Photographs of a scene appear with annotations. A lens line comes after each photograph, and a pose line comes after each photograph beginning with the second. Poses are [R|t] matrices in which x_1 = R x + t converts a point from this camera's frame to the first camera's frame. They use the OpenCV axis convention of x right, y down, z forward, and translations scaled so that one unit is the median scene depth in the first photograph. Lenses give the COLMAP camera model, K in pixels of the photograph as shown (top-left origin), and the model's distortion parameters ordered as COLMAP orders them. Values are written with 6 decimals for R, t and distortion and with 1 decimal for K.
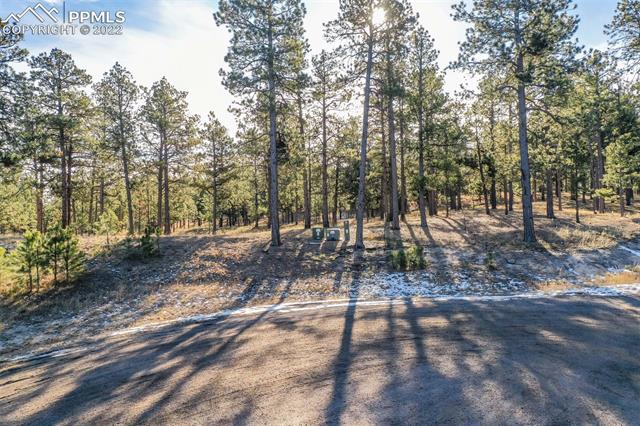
lens RADIAL K [[509.7, 0, 319.9], [0, 509.7, 202.7], [0, 0, 1]] dist [0.018810, 0.005532]
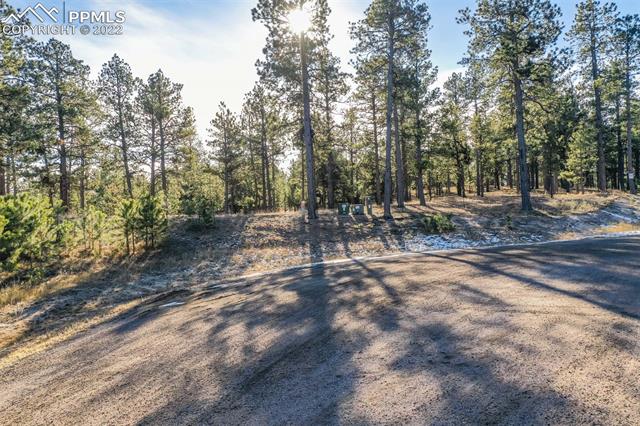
lens RADIAL K [[509.7, 0, 319.9], [0, 509.7, 202.7], [0, 0, 1]] dist [0.018810, 0.005532]
pose [[0.989540, -0.014160, 0.143564, -0.225756], [0.015225, 0.999864, -0.006322, 0.055191], [-0.143455, 0.008442, 0.989621, -0.105194]]
